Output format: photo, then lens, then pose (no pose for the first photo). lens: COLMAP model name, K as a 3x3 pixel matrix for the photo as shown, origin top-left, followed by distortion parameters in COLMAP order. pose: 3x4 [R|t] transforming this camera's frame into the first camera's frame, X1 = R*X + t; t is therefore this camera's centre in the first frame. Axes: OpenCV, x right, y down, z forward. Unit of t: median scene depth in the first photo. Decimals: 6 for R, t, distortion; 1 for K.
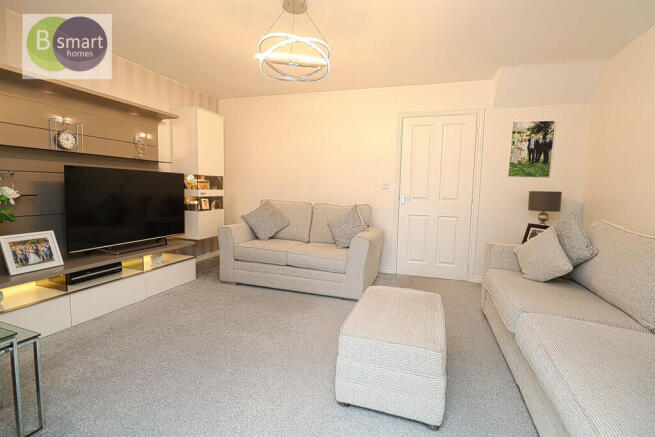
lens RADIAL K [[311.7, 0, 327.2], [0, 311.7, 215.3], [0, 0, 1]] dist [-0.000706, -0.000087]
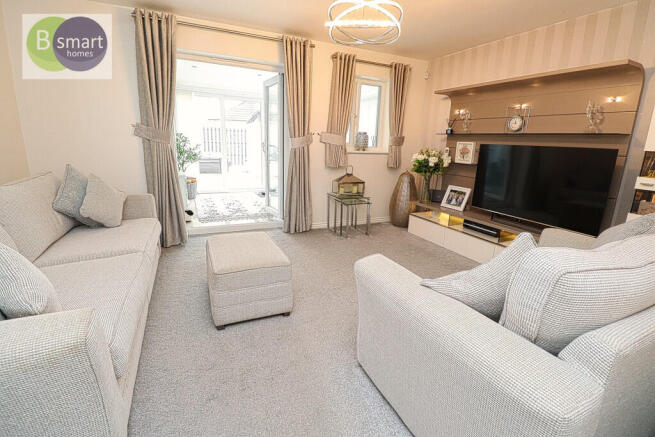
lens RADIAL K [[311.7, 0, 328.6], [0, 311.7, 217.7], [0, 0, 1]] dist [-0.000706, -0.000087]
pose [[-0.731028, 0.115906, -0.672431, 0.589748], [-0.115945, 0.950037, 0.289805, -0.161457], [0.672424, 0.289820, -0.681065, 1.475158]]
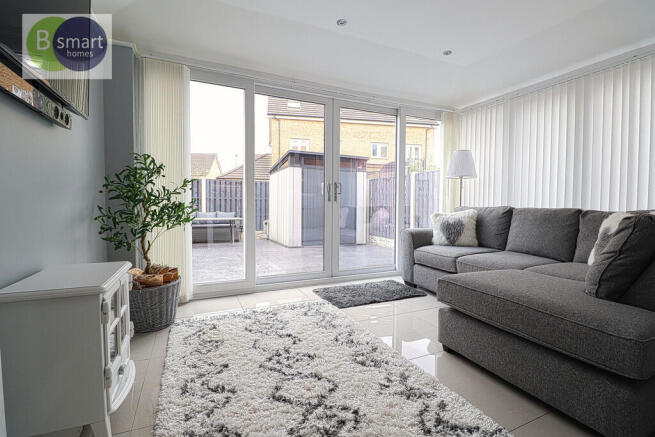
lens RADIAL K [[311.7, 0, 328.9], [0, 311.7, 216.1], [0, 0, 1]] dist [-0.000706, -0.000087]
pose [[-0.736589, -0.005675, -0.676316, 0.291028], [-0.091639, 0.991581, 0.091485, -0.037557], [0.670103, 0.129364, -0.730908, 0.753524]]
